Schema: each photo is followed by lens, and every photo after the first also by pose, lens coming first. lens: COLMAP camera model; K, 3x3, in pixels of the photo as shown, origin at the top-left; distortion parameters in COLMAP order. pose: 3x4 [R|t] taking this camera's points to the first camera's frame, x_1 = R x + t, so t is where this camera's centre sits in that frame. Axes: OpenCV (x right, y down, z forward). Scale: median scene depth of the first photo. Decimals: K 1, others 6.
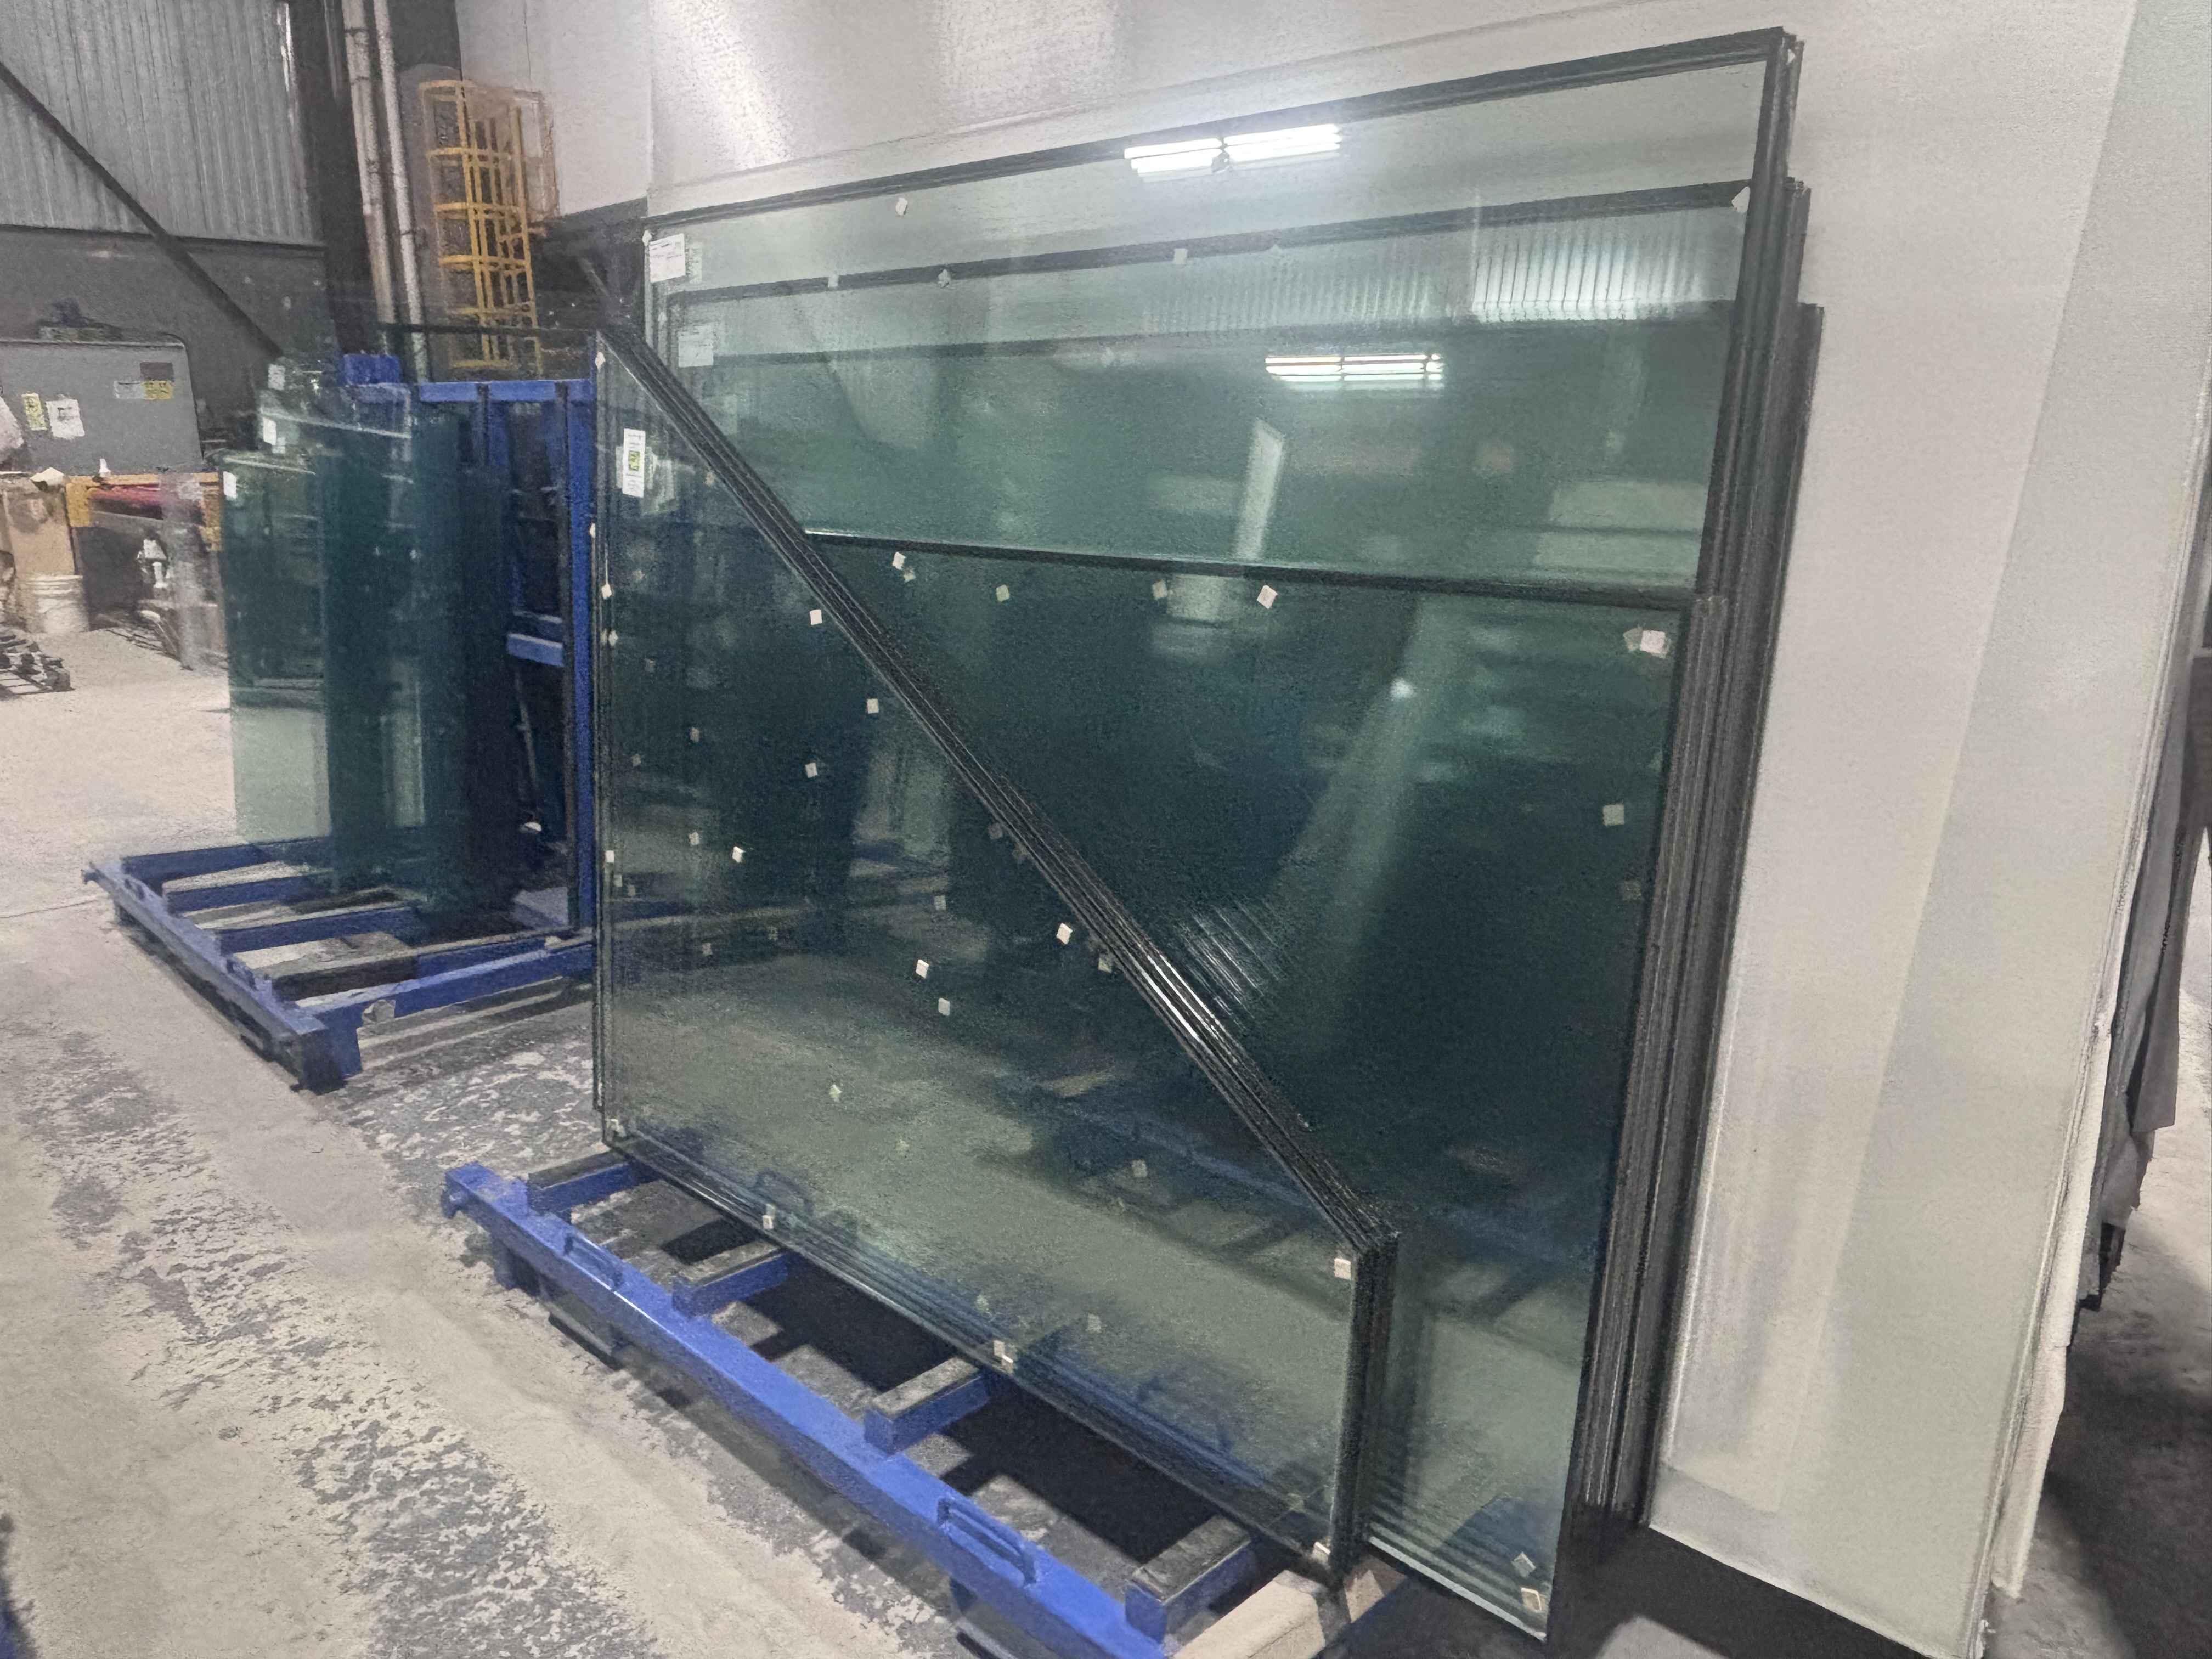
lens RADIAL K [[1536.4, 0, 1103.1], [0, 1536.4, 837.7], [0, 0, 1]] dist [-0.005417, -0.000153]
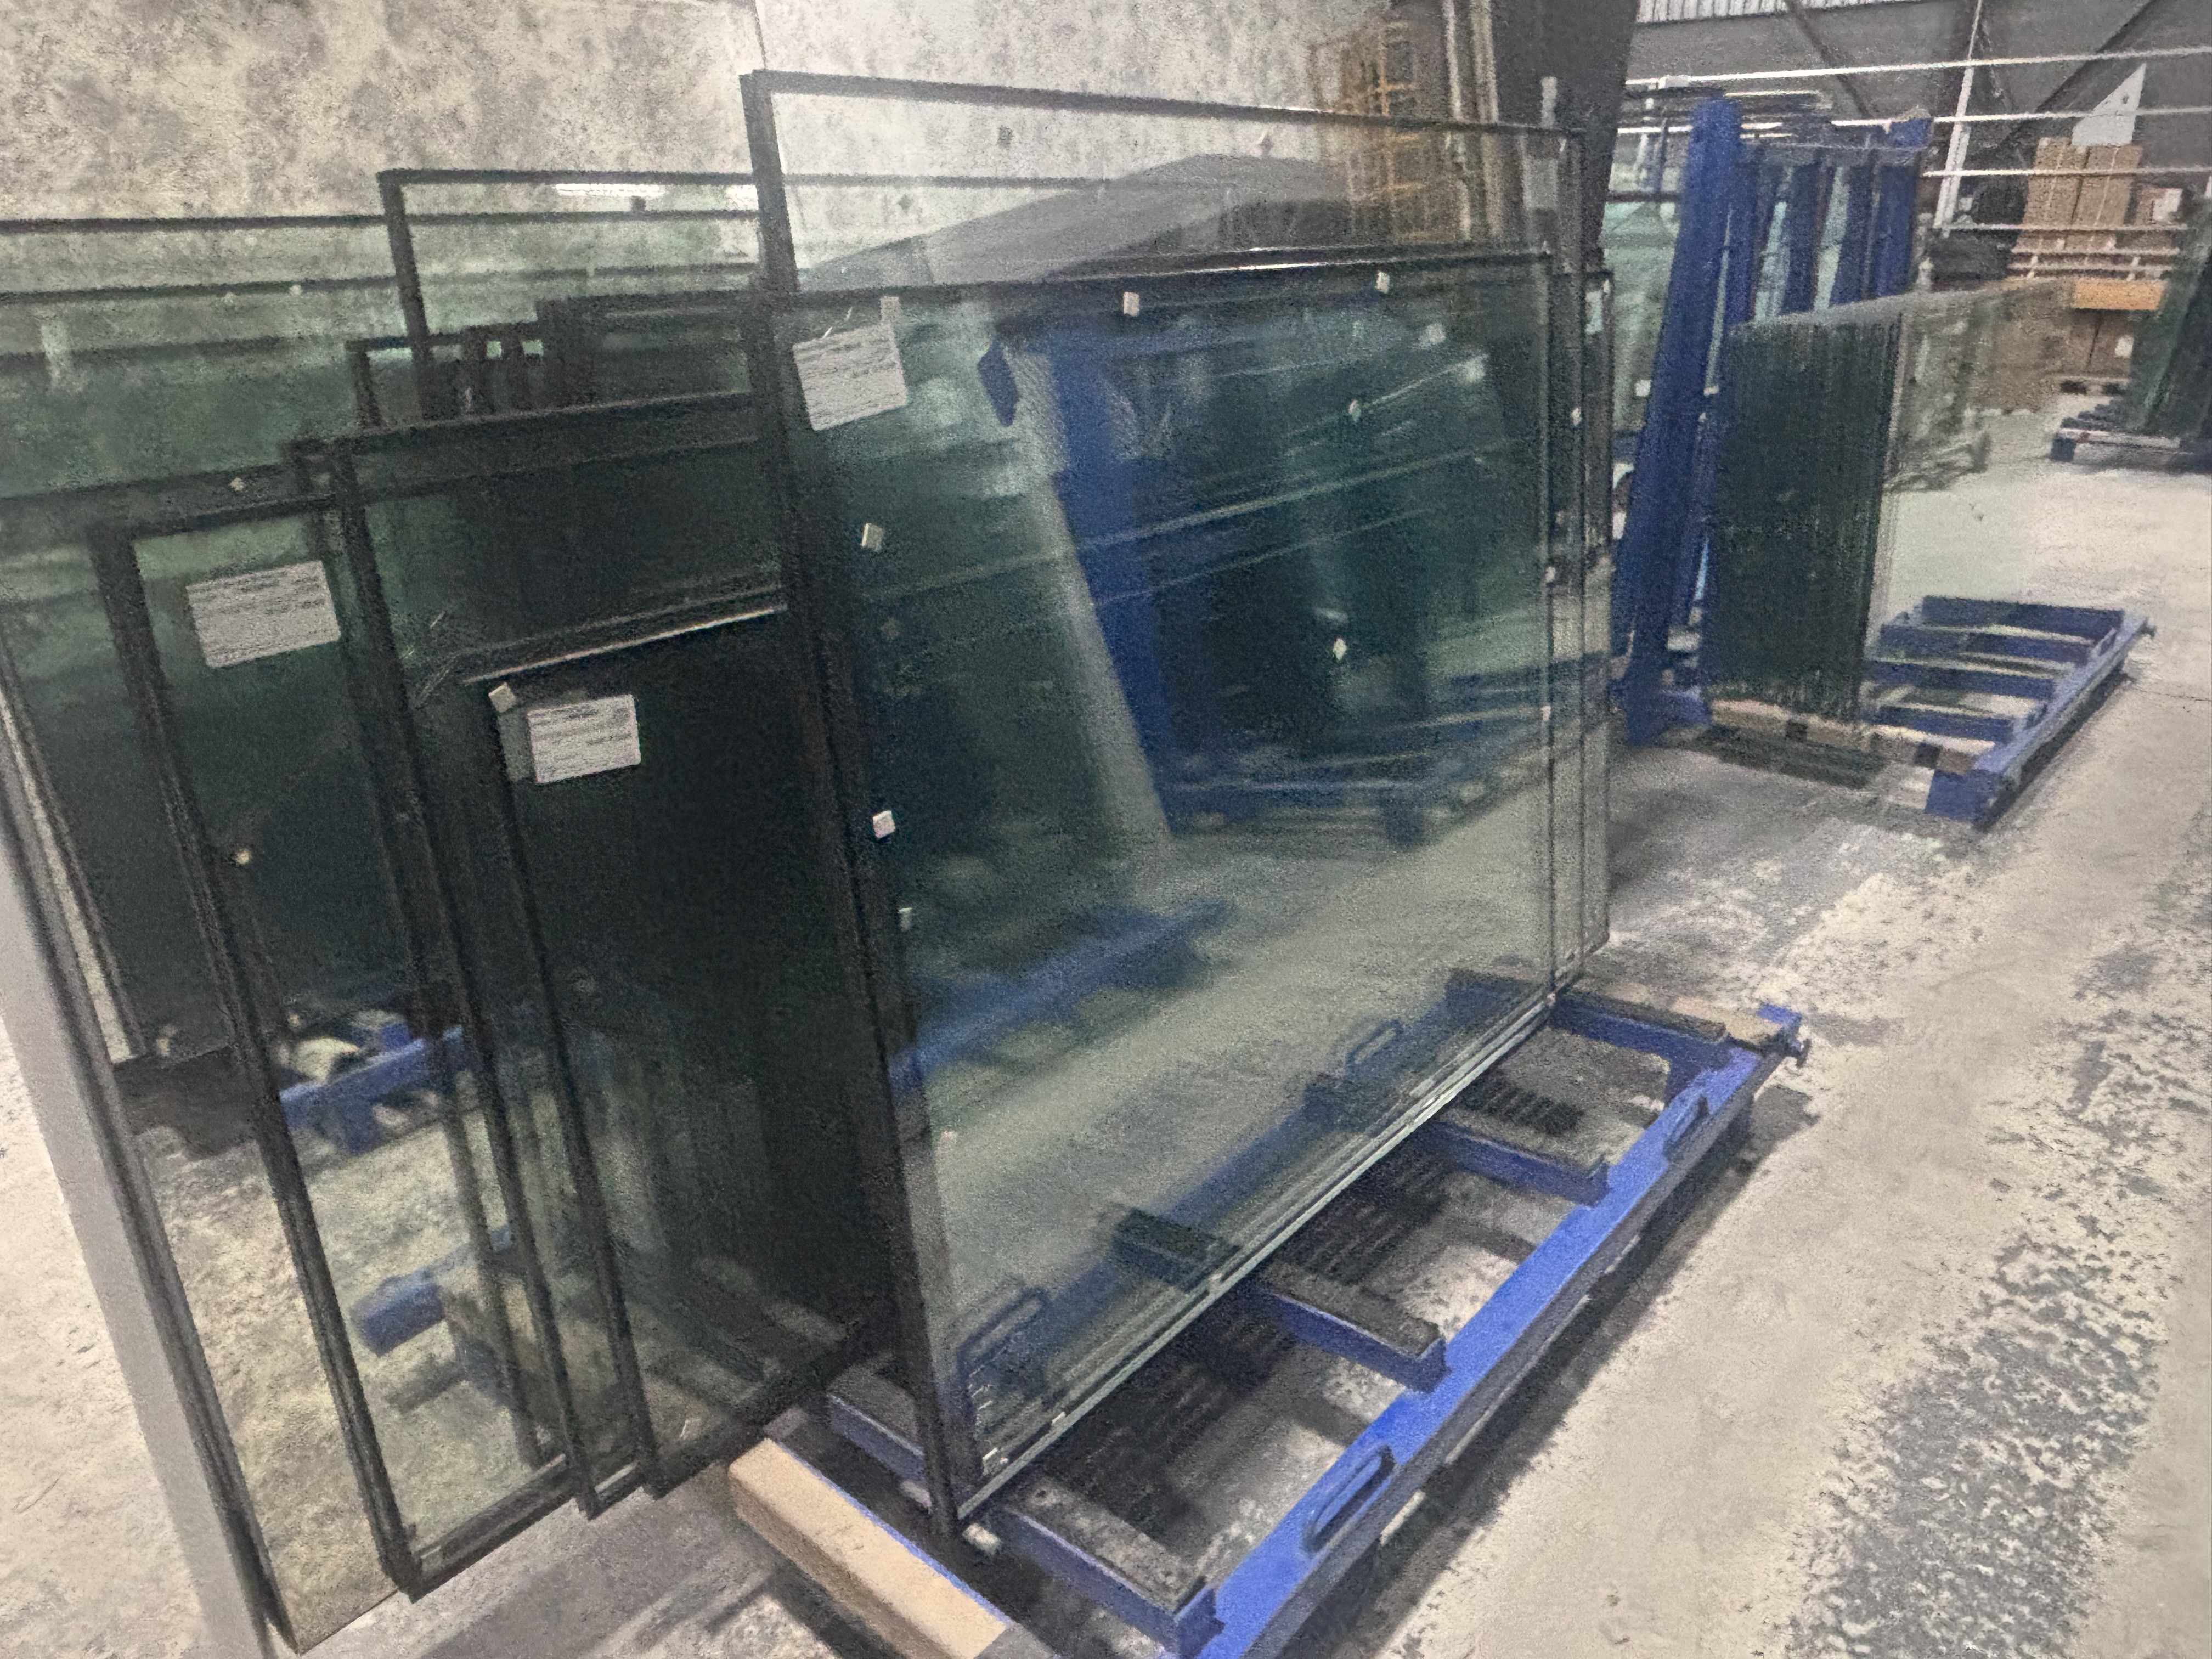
lens RADIAL K [[1536.4, 0, 1106.3], [0, 1536.4, 830.8], [0, 0, 1]] dist [-0.005417, -0.000153]
pose [[0.055159, 0.365897, -0.929019, 0.291446], [-0.246362, 0.906656, 0.342462, -0.042438], [0.967607, 0.209985, 0.140153, 0.211112]]
